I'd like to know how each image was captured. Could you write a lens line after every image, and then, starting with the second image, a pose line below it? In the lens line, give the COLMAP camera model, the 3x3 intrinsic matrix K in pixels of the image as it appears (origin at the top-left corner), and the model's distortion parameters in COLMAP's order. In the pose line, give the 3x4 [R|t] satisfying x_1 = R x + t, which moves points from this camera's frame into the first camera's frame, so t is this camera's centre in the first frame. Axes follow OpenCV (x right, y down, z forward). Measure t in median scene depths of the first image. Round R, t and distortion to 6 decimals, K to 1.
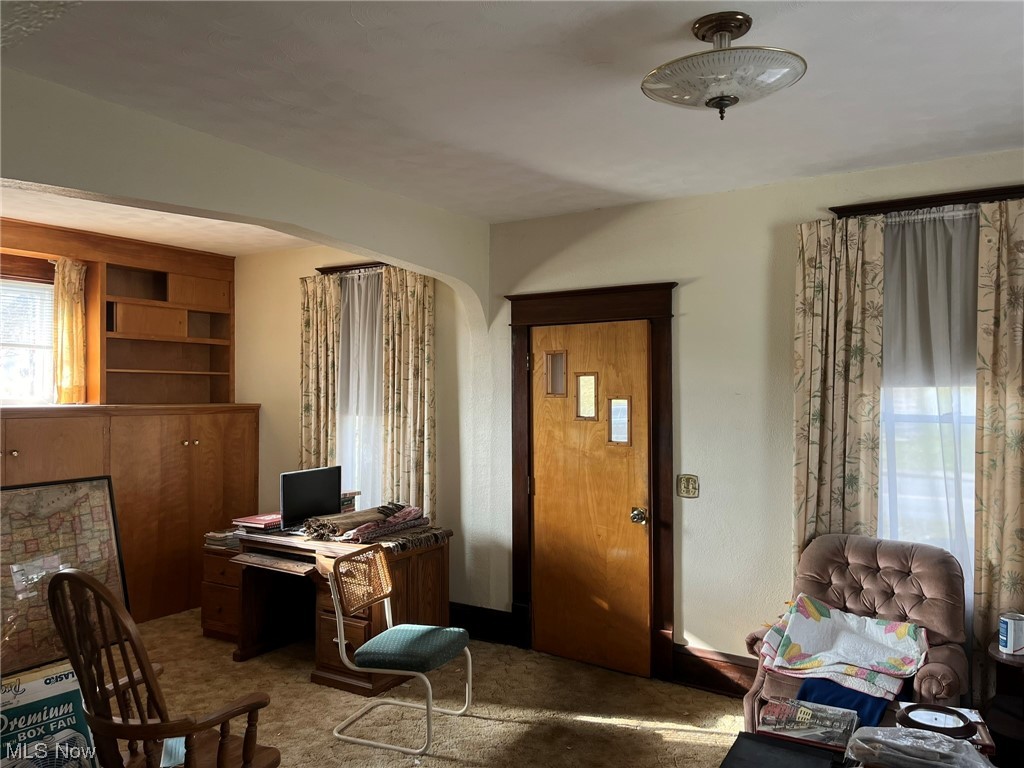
lens RADIAL K [[777.8, 0, 516.7], [0, 777.8, 377.6], [0, 0, 1]] dist [0.075720, -0.106210]
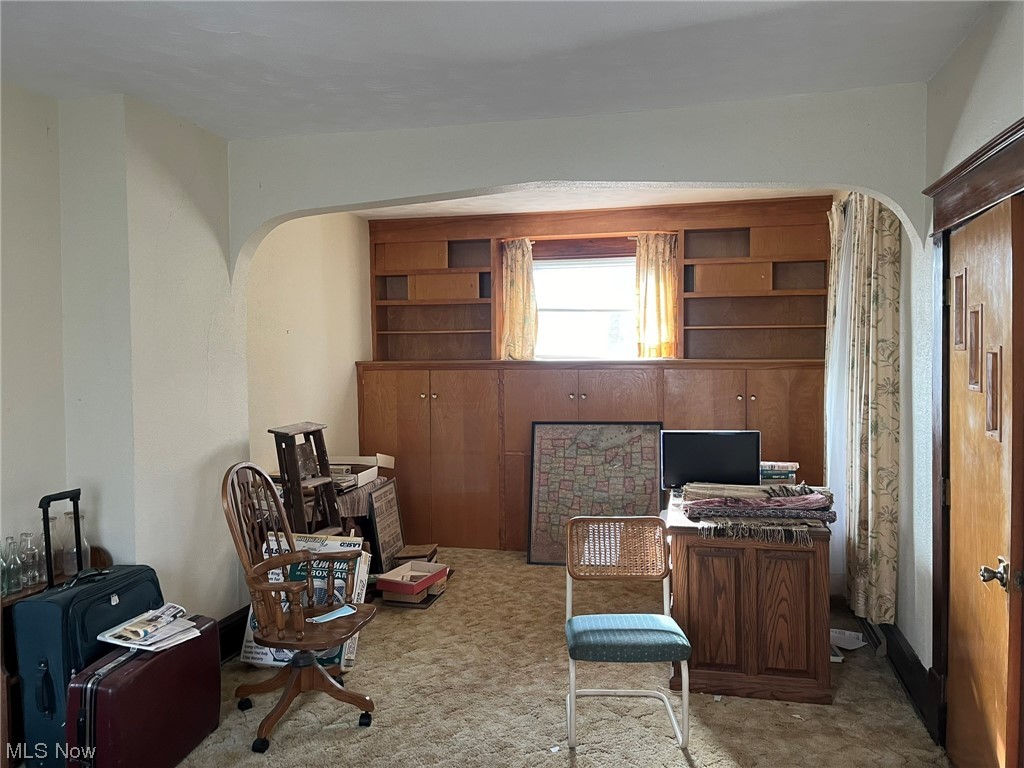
lens RADIAL K [[777.8, 0, 516.7], [0, 777.8, 377.6], [0, 0, 1]] dist [0.075720, -0.106210]
pose [[0.323411, 0.028201, -0.945838, 0.463240], [0.022615, 0.999040, 0.037520, 0.014936], [0.945988, -0.033524, 0.322463, 0.444409]]
